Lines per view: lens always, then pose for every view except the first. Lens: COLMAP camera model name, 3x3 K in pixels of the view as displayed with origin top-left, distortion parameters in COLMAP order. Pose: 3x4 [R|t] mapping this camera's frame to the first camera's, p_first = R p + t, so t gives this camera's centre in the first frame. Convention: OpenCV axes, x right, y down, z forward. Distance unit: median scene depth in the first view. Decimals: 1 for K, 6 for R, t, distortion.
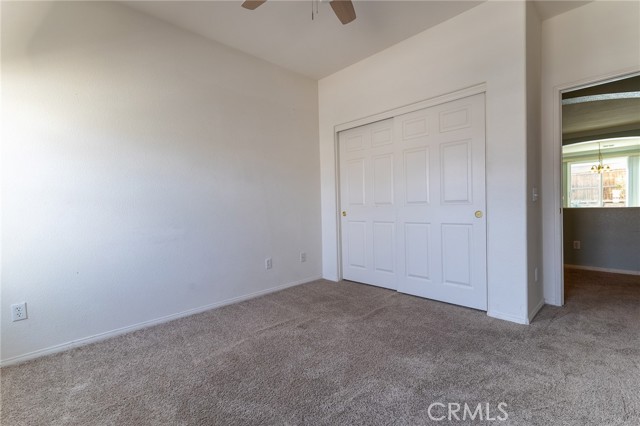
lens RADIAL K [[292.7, 0, 318.3], [0, 292.7, 209.9], [0, 0, 1]] dist [0.009315, -0.001975]
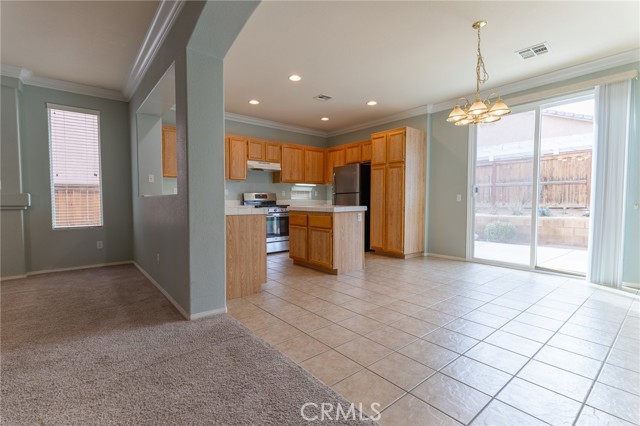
lens RADIAL K [[292.7, 0, 318.8], [0, 292.7, 213.4], [0, 0, 1]] dist [0.009315, -0.001975]
pose [[0.996432, 0.028146, -0.079567, 0.661596], [-0.026086, 0.999300, 0.026809, -0.023106], [0.080266, -0.024638, 0.996469, 0.542800]]
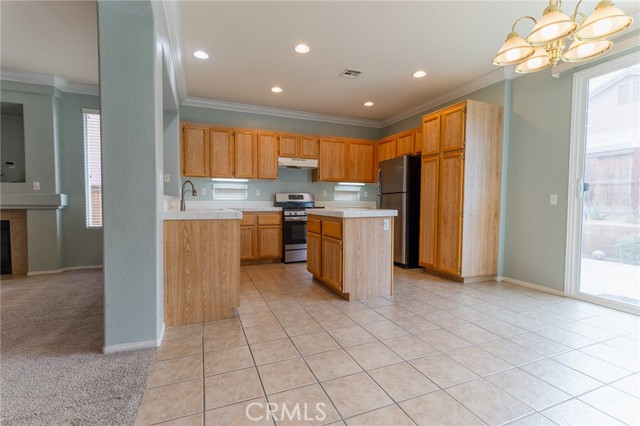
lens RADIAL K [[292.7, 0, 319.3], [0, 292.7, 212.3], [0, 0, 1]] dist [0.009315, -0.001975]
pose [[0.927249, 0.043153, -0.371950, 0.730105], [-0.035363, 0.998989, 0.027744, -0.027103], [0.372771, -0.012572, 0.927838, 0.641444]]
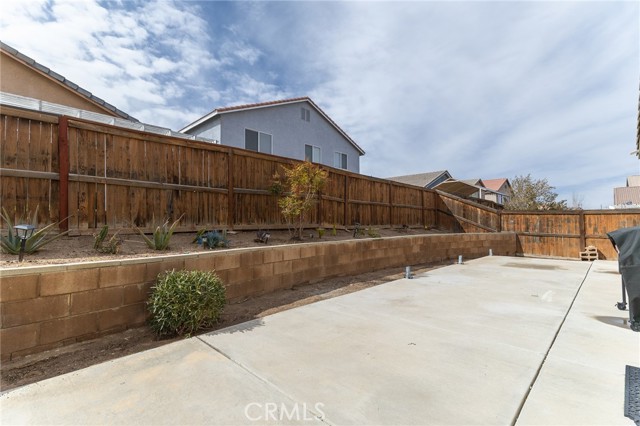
lens RADIAL K [[292.7, 0, 320.4], [0, 292.7, 215.9], [0, 0, 1]] dist [0.009315, -0.001975]
pose [[-0.022758, 0.051833, 0.998396, 0.776092], [0.018576, 0.998505, -0.051415, -0.030907], [-0.999568, 0.017376, -0.023686, 1.205283]]
